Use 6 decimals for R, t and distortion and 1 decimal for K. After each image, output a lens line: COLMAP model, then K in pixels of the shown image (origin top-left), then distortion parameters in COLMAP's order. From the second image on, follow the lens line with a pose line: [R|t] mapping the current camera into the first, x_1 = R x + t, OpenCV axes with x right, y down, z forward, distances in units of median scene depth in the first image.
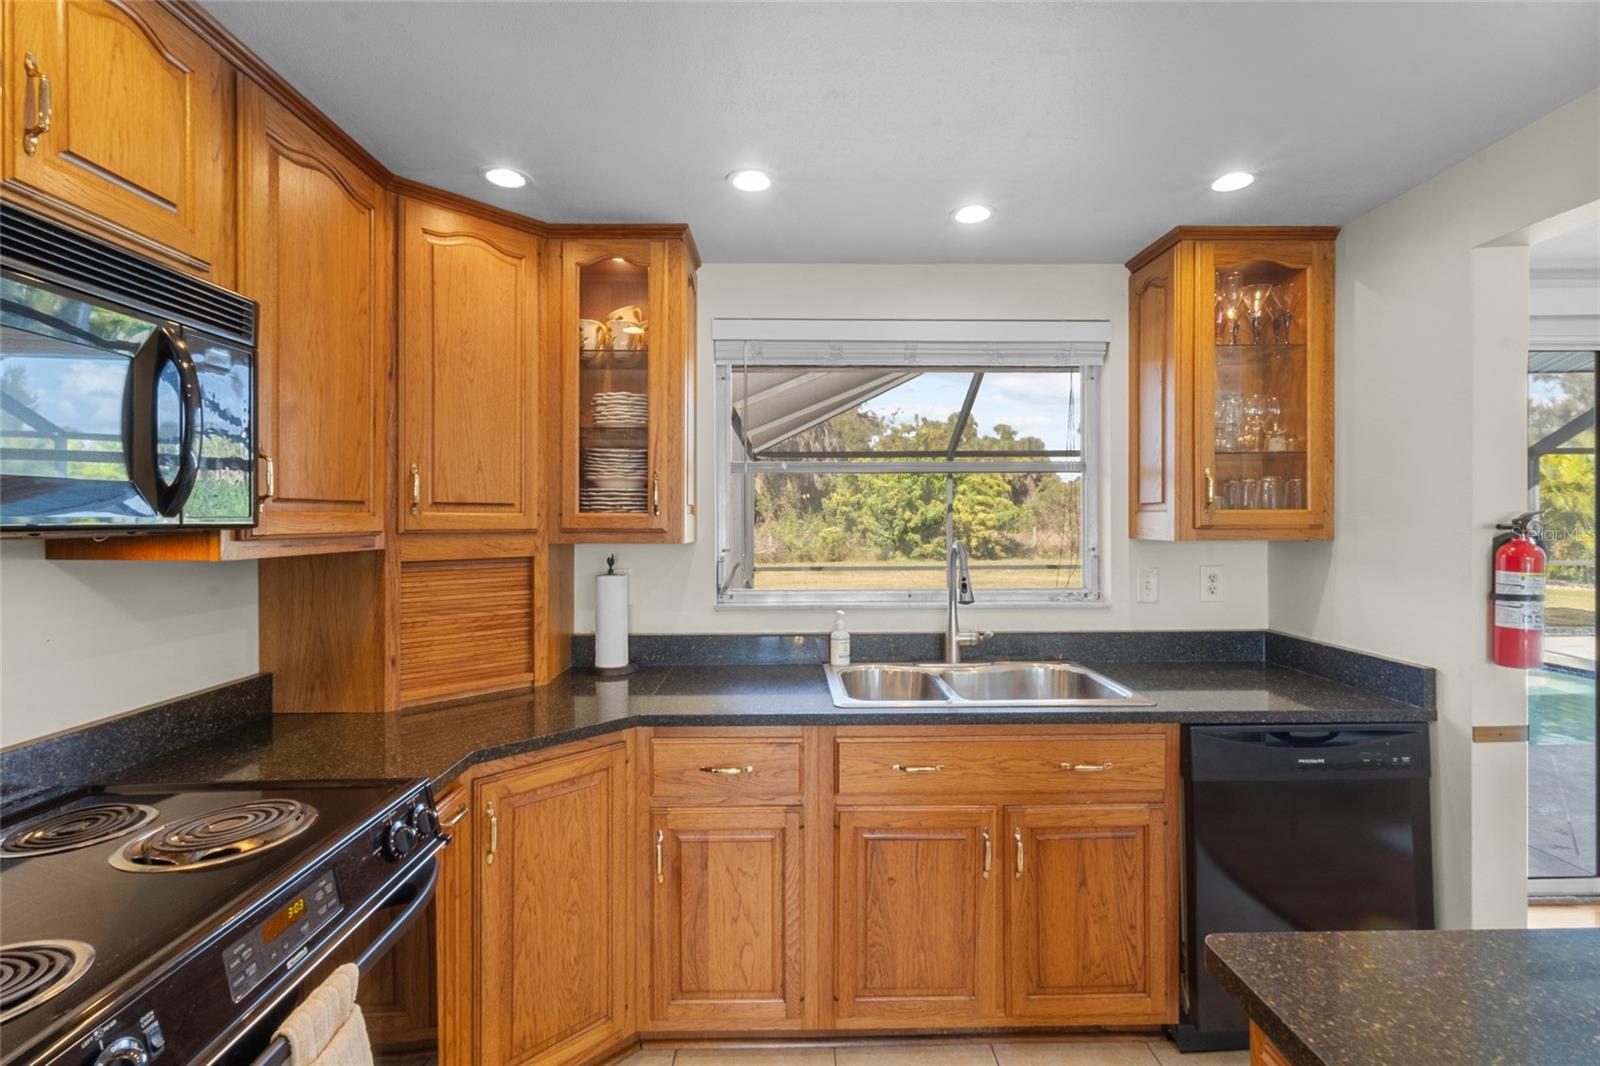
lens RADIAL K [[762.4, 0, 804.7], [0, 762.4, 521.5], [0, 0, 1]] dist [0.000625, 0.000189]
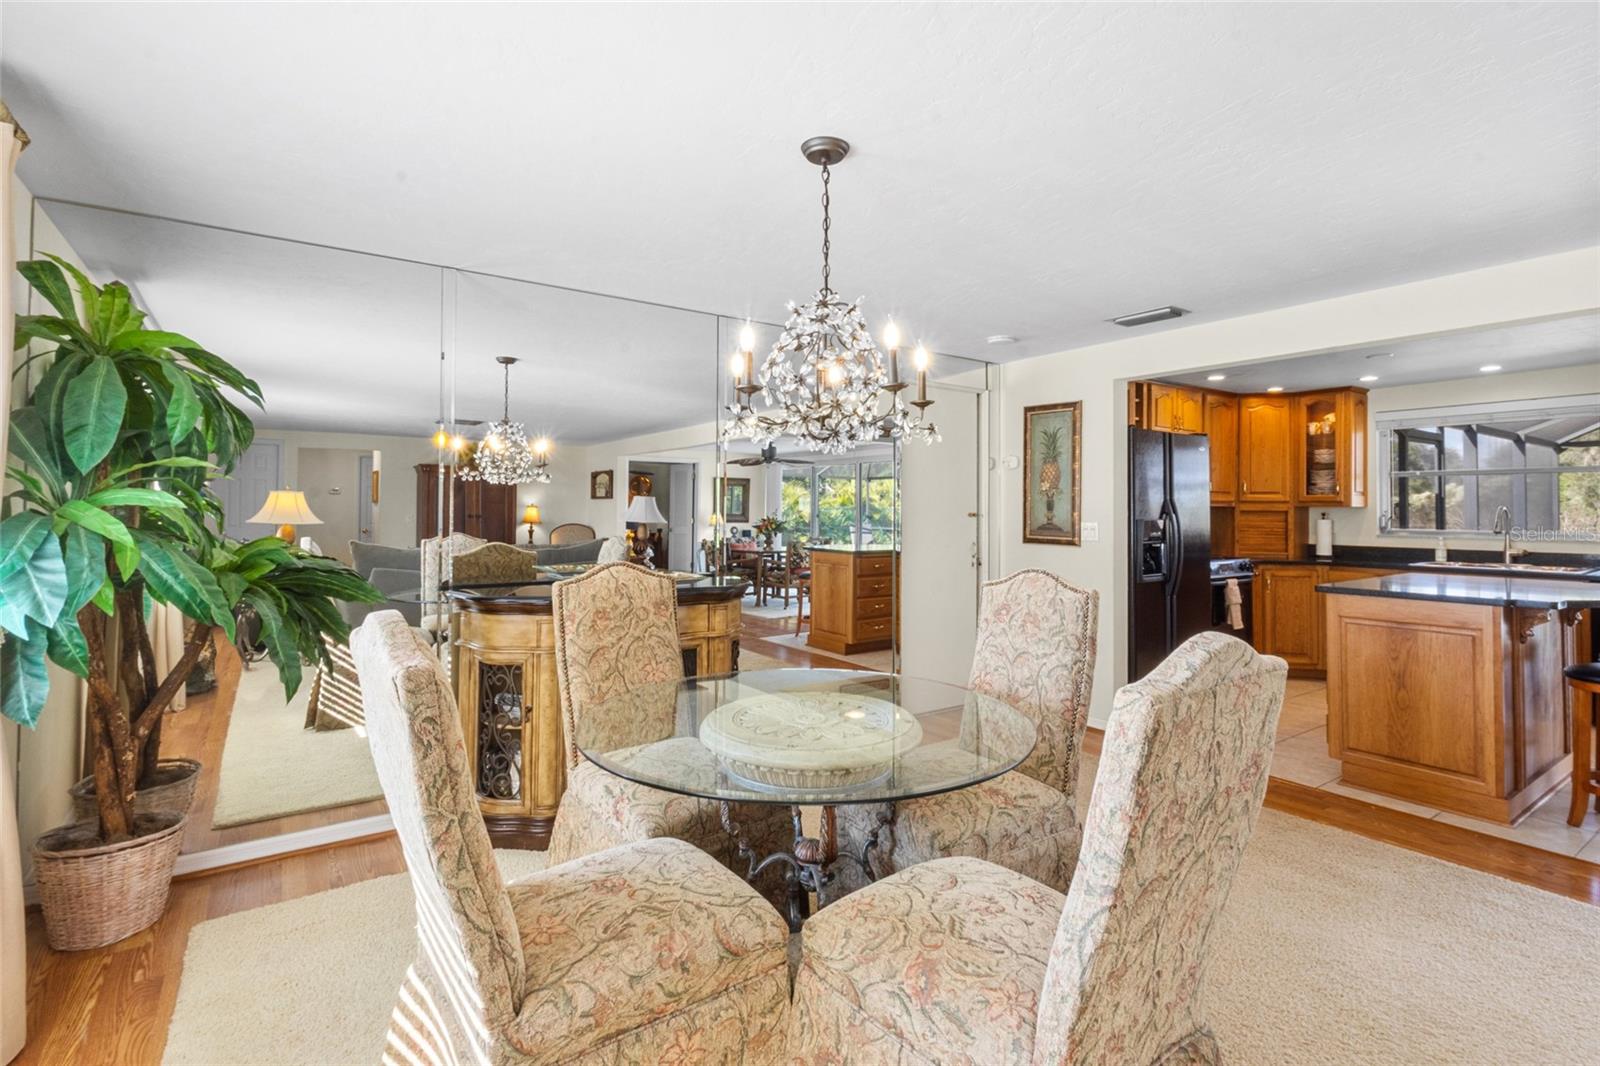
lens RADIAL K [[742.1, 0, 800.1], [0, 742.1, 513.1], [0, 0, 1]] dist [0.001102, 0.000936]
pose [[0.558016, 0.002833, -0.829825, 0.976735], [-0.007130, 0.999974, -0.001380, 0.074881], [0.829800, 0.006687, 0.558022, -2.159552]]
